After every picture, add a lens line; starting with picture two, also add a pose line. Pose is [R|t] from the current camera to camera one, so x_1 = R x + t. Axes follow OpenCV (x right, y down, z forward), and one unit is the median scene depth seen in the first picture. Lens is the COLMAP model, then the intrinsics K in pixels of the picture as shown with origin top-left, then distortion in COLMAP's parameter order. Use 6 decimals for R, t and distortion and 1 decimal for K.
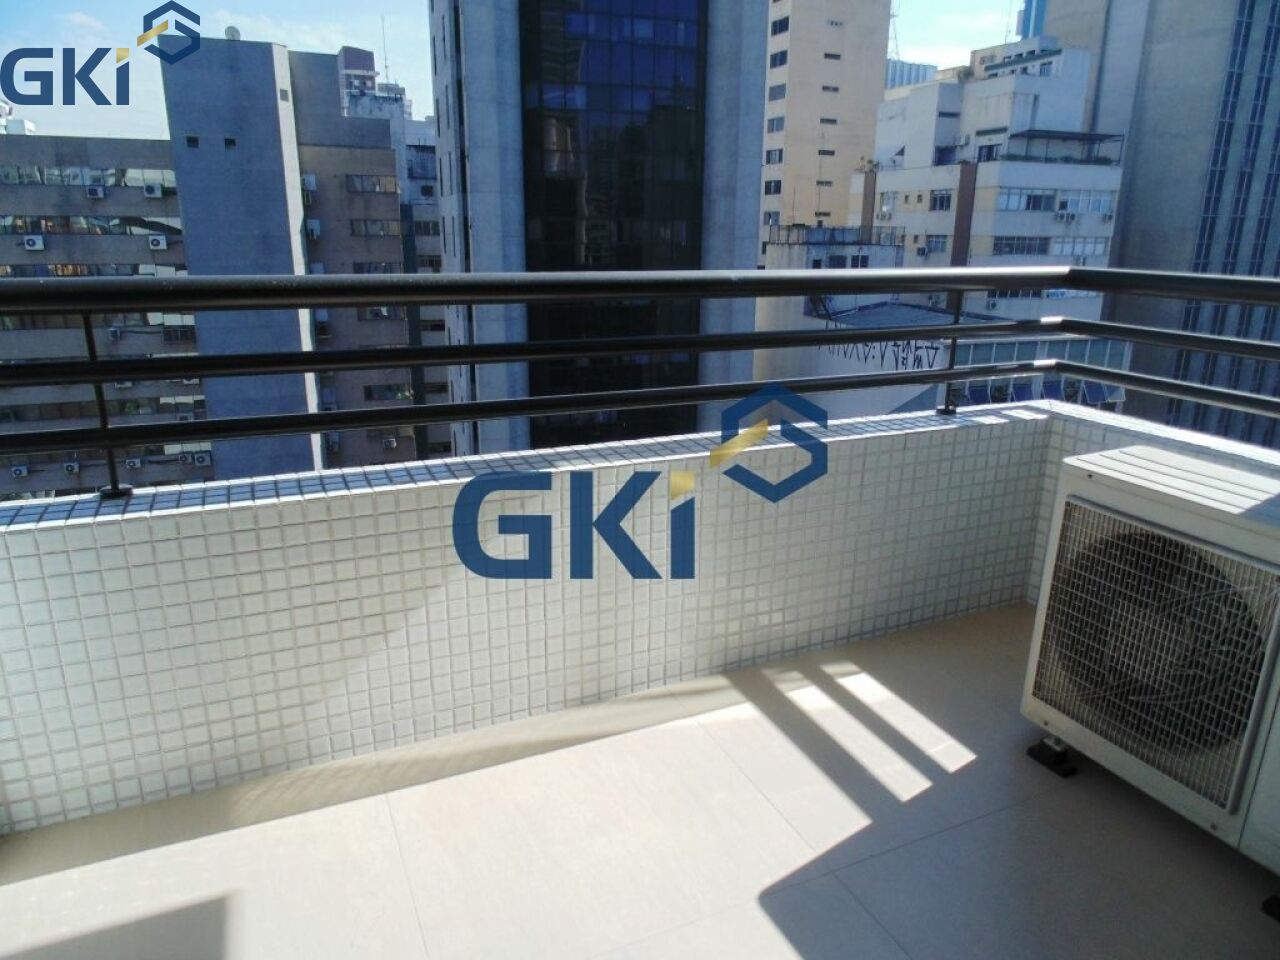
lens RADIAL K [[850.0, 0, 640.0], [0, 850.0, 480.0], [0, 0, 1]] dist [0.002793, -0.000873]
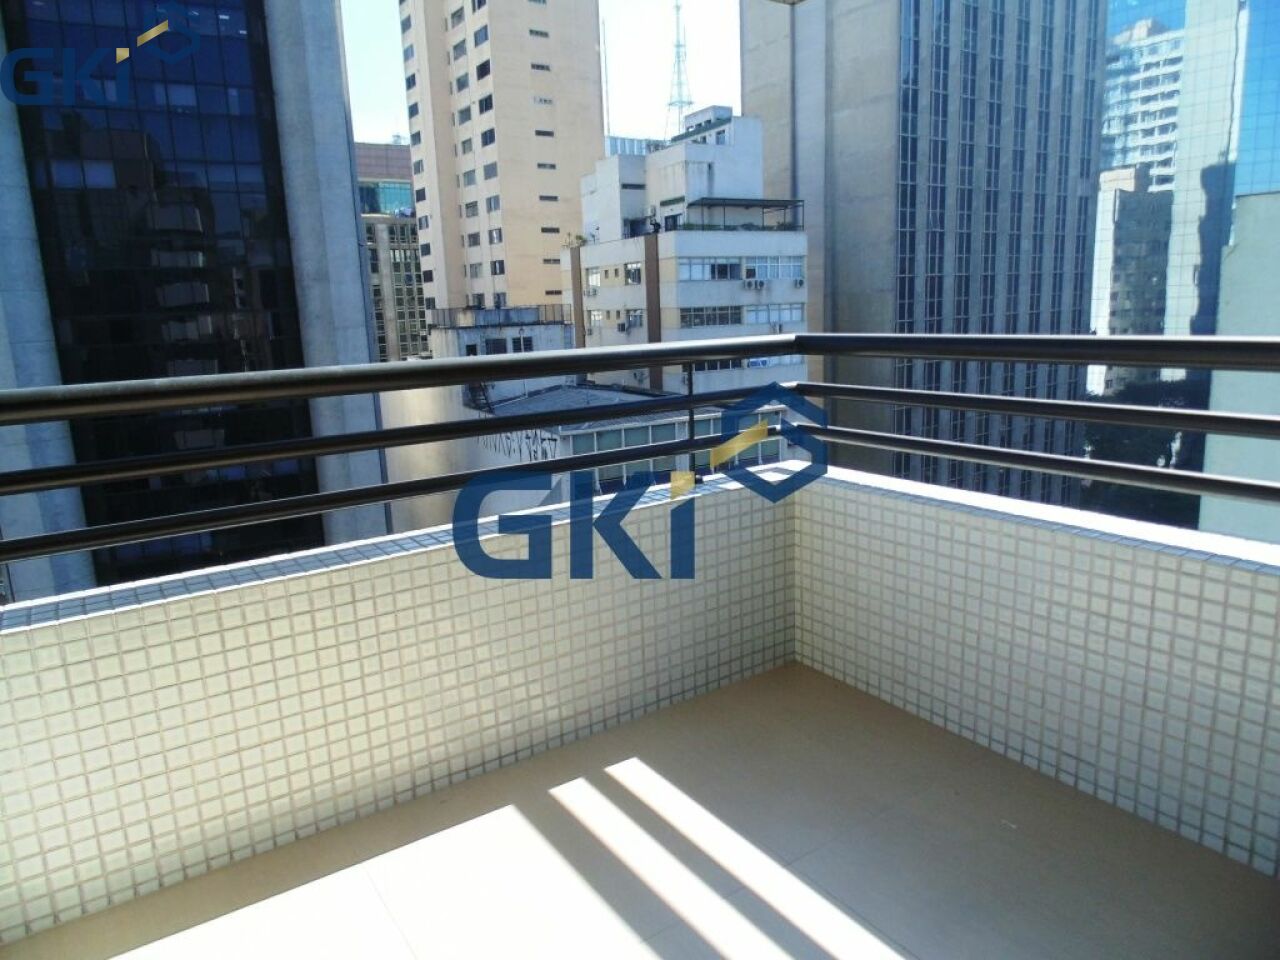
lens RADIAL K [[822.7, 0, 636.9], [0, 822.7, 499.4], [0, 0, 1]] dist [0.002228, -0.000880]
pose [[0.987335, -0.083560, 0.134864, 0.214532], [0.091212, 0.994495, -0.051584, -0.028211], [-0.129811, 0.063231, 0.989521, 0.099719]]
